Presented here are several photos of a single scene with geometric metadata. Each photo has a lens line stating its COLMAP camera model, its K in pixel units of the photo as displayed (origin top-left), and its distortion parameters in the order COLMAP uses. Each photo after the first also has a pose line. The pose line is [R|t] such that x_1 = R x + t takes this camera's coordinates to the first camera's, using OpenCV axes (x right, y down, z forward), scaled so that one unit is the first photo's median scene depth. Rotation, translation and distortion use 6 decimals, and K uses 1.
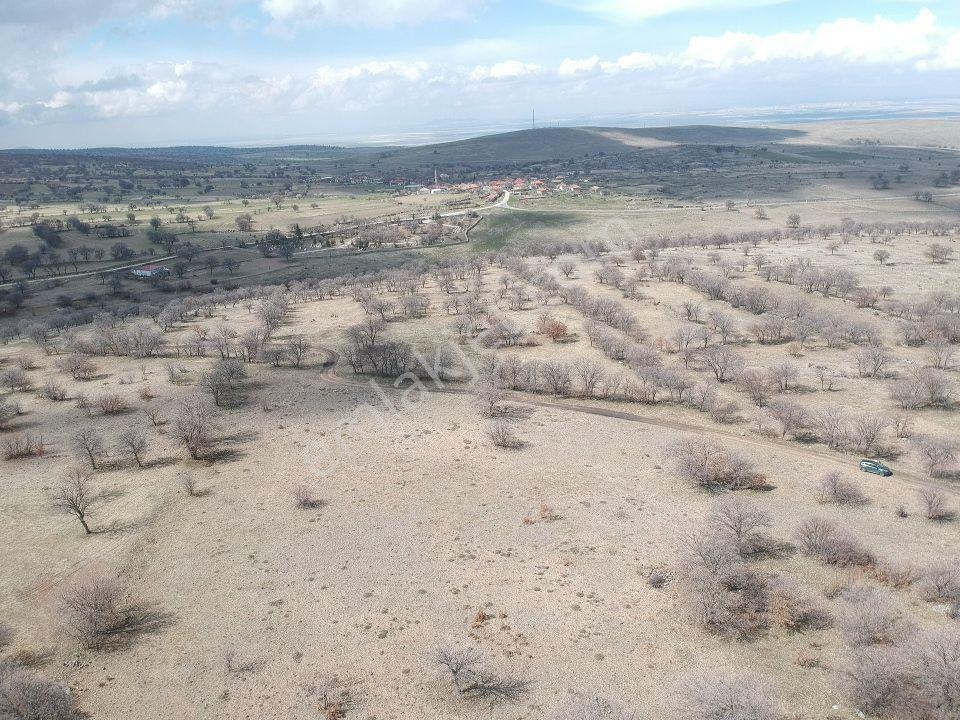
lens RADIAL K [[711.5, 0, 482.8], [0, 711.5, 353.1], [0, 0, 1]] dist [0.096912, -0.170699]
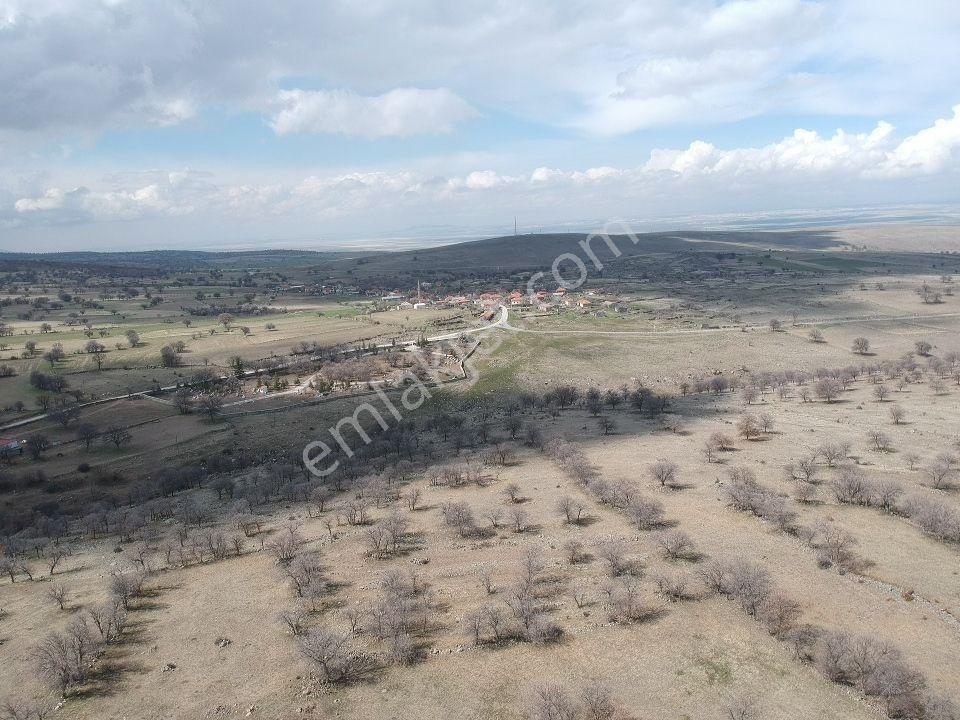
lens RADIAL K [[706.0, 0, 483.9], [0, 706.0, 355.2], [0, 0, 1]] dist [0.108439, -0.180778]
pose [[0.999391, -0.004960, 0.034546, -0.019558], [0.009517, 0.991067, -0.133026, -0.059346], [-0.033577, 0.133274, 0.990510, 0.182319]]
